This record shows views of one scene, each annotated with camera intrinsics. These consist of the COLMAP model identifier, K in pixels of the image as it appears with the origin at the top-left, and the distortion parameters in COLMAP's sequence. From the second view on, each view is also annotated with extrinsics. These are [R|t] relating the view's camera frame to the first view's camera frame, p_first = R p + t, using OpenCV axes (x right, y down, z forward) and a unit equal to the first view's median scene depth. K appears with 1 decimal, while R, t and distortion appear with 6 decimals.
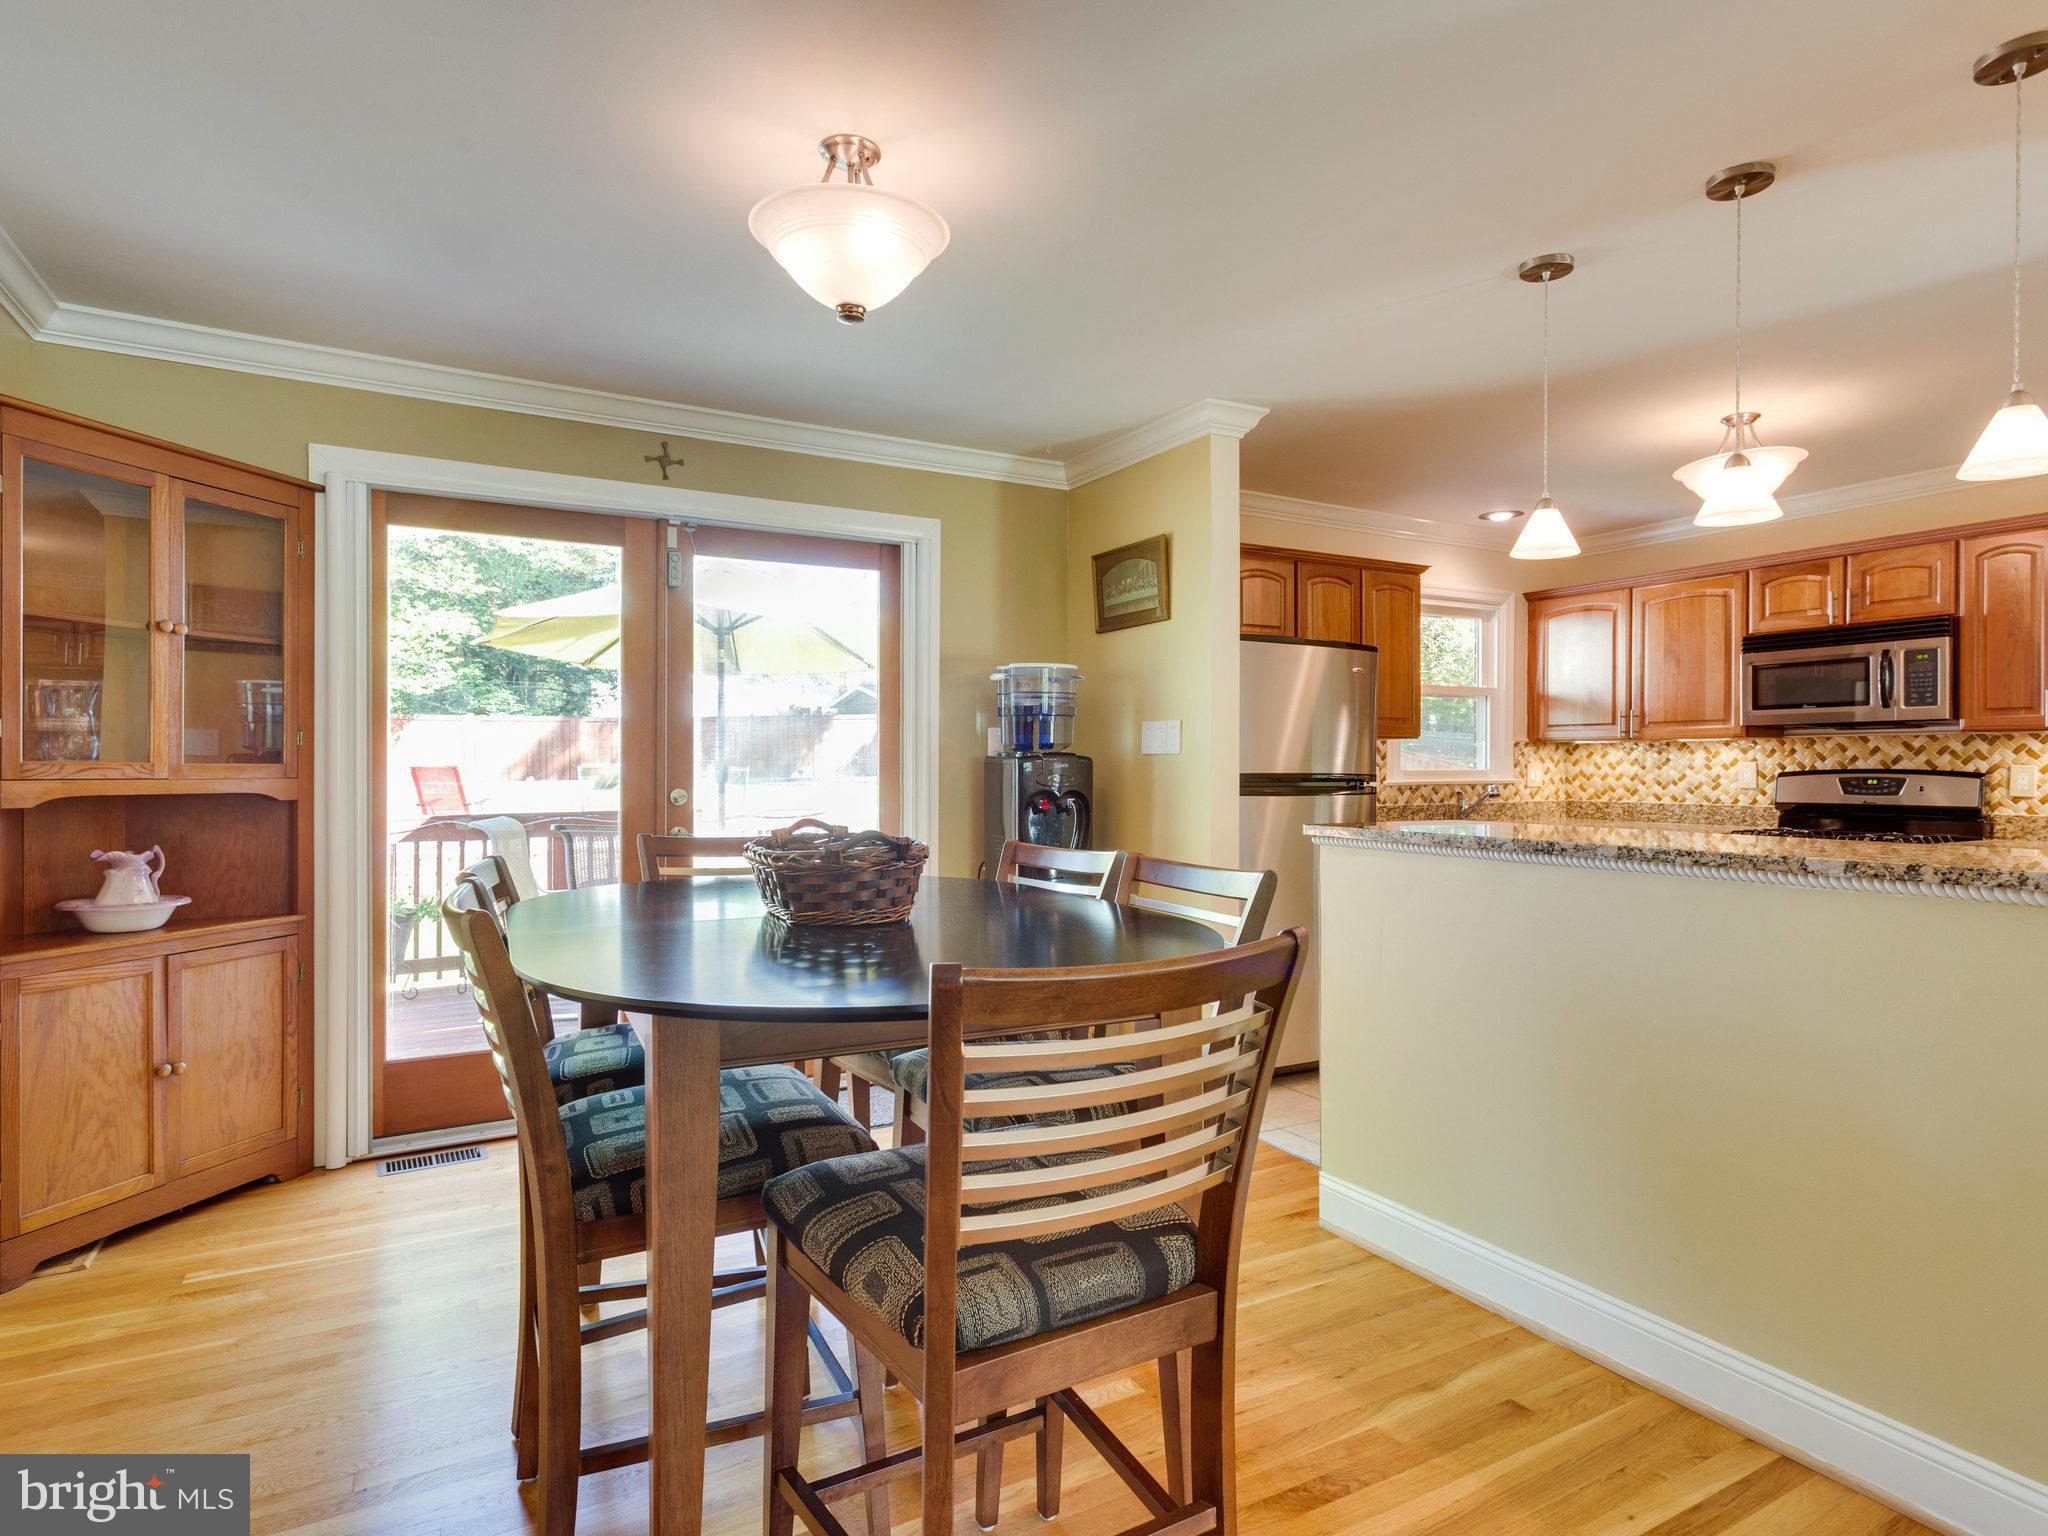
lens RADIAL K [[1125.4, 0, 1038.4], [0, 1125.4, 764.0], [0, 0, 1]] dist [-0.000500, 0.002909]
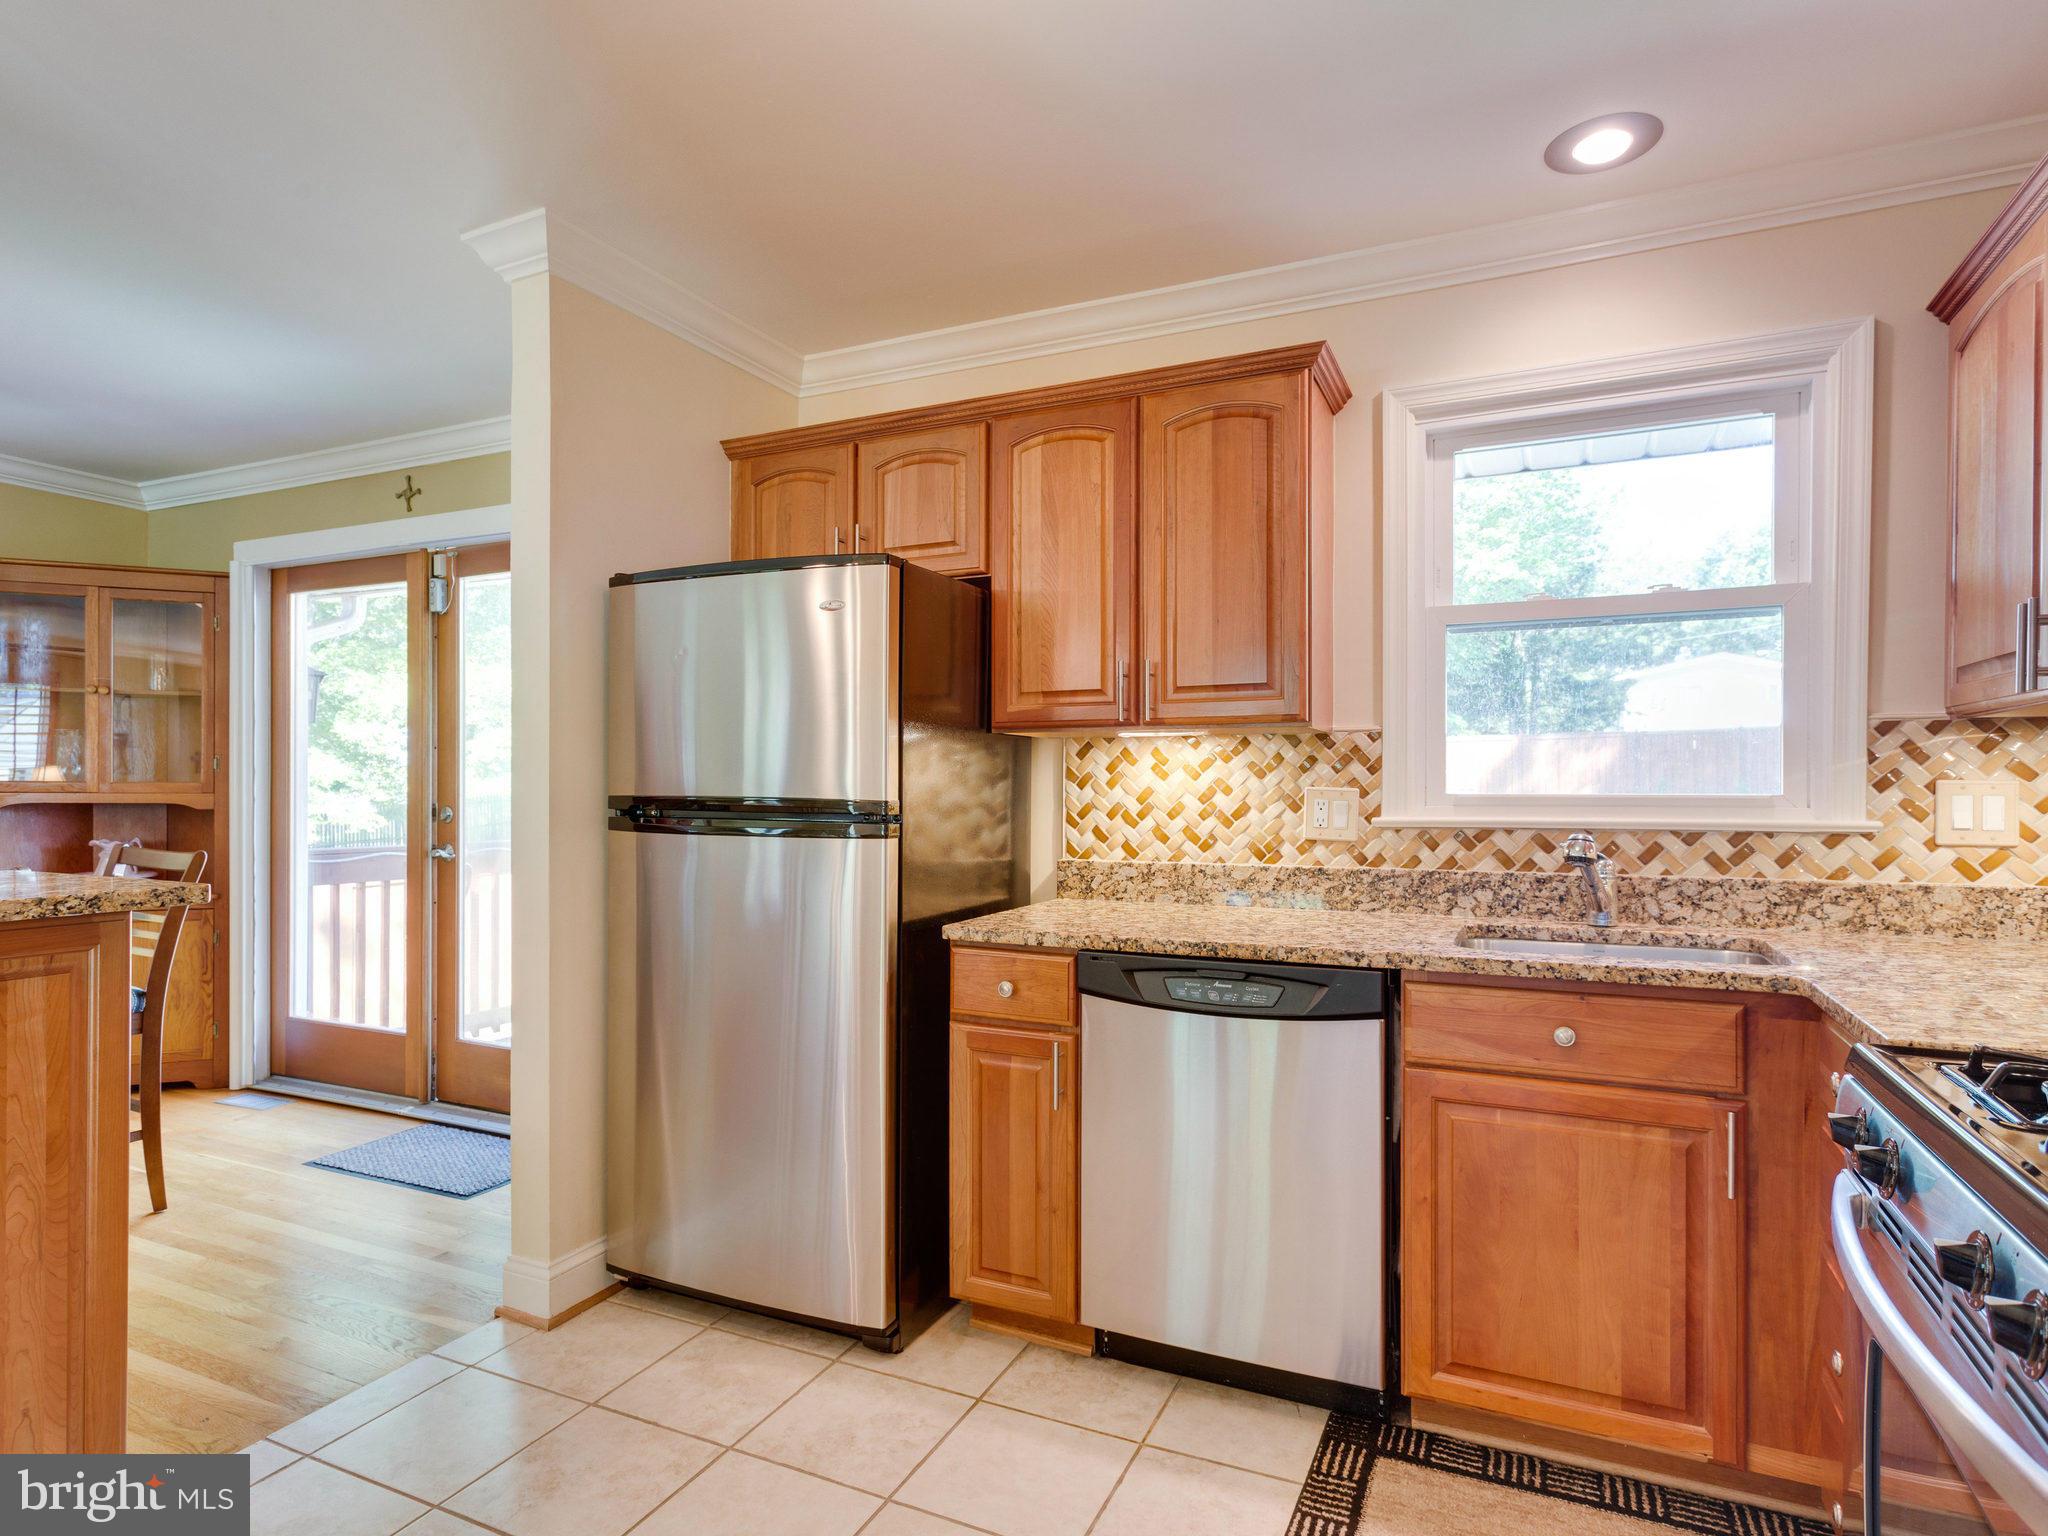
lens RADIAL K [[1125.4, 0, 1022.1], [0, 1125.4, 781.8], [0, 0, 1]] dist [-0.000500, 0.002909]
pose [[0.583074, -0.001571, -0.812417, 0.777595], [0.000299, 0.999998, -0.001718, 0.001092], [0.812419, 0.000759, 0.583074, 0.774946]]
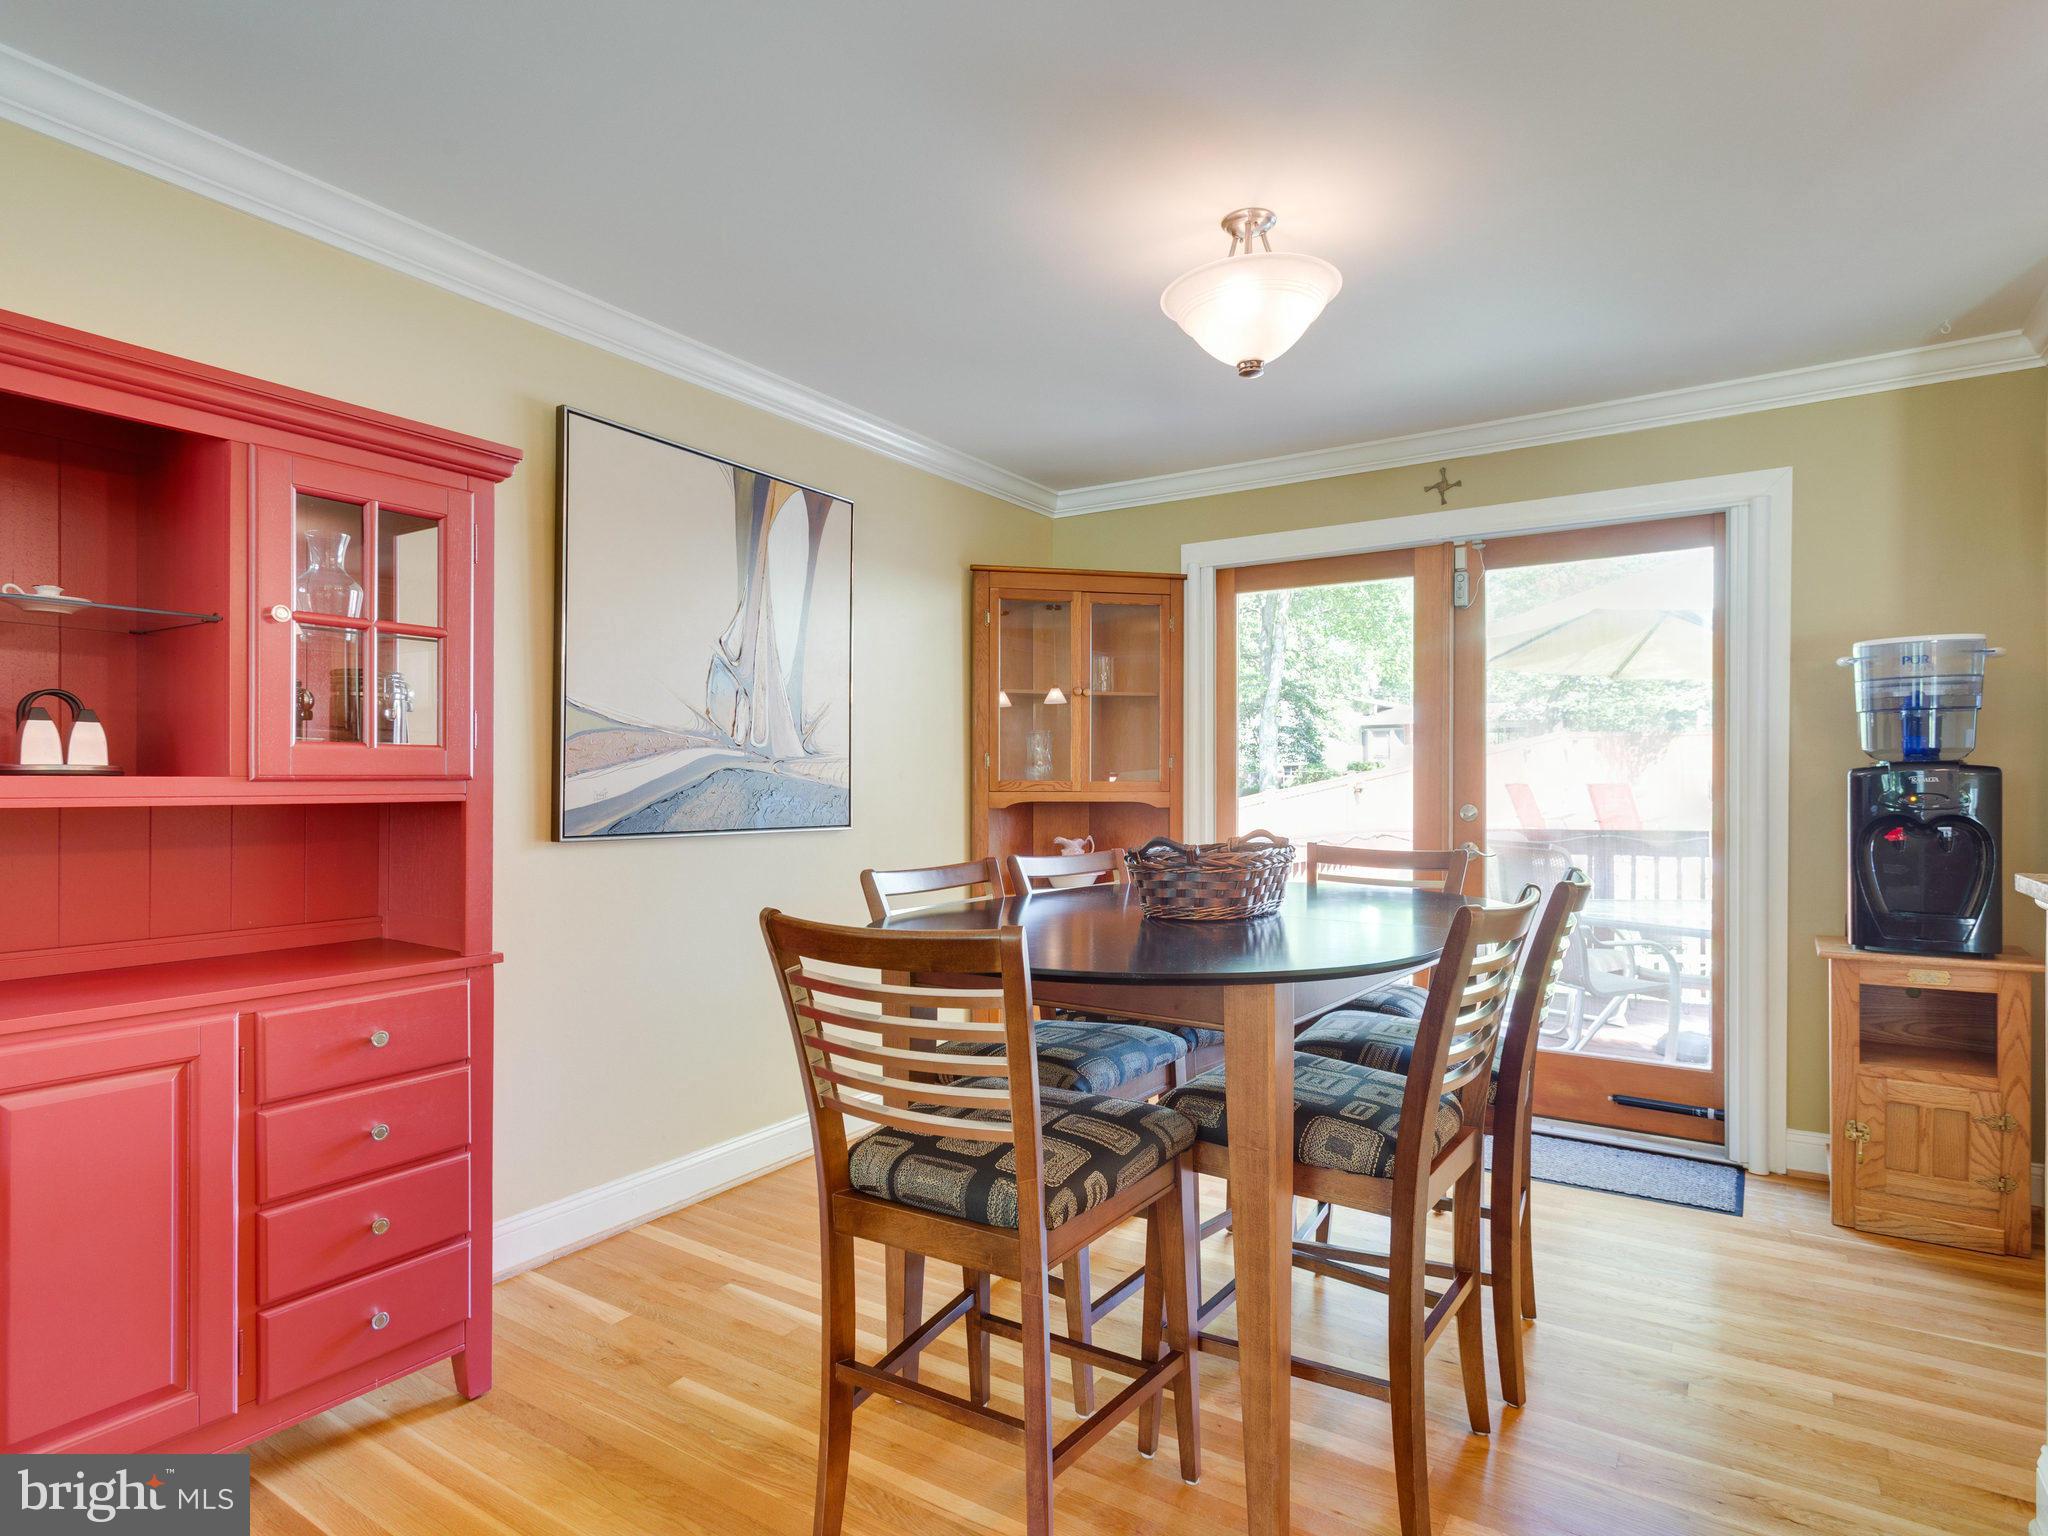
lens RADIAL K [[1125.4, 0, 1005.1], [0, 1125.4, 782.1], [0, 0, 1]] dist [-0.000500, 0.002909]
pose [[0.443706, -0.003726, -0.896165, 0.377621], [0.004245, 0.999989, -0.002055, 0.002384], [0.896163, -0.002893, 0.443716, 0.163187]]
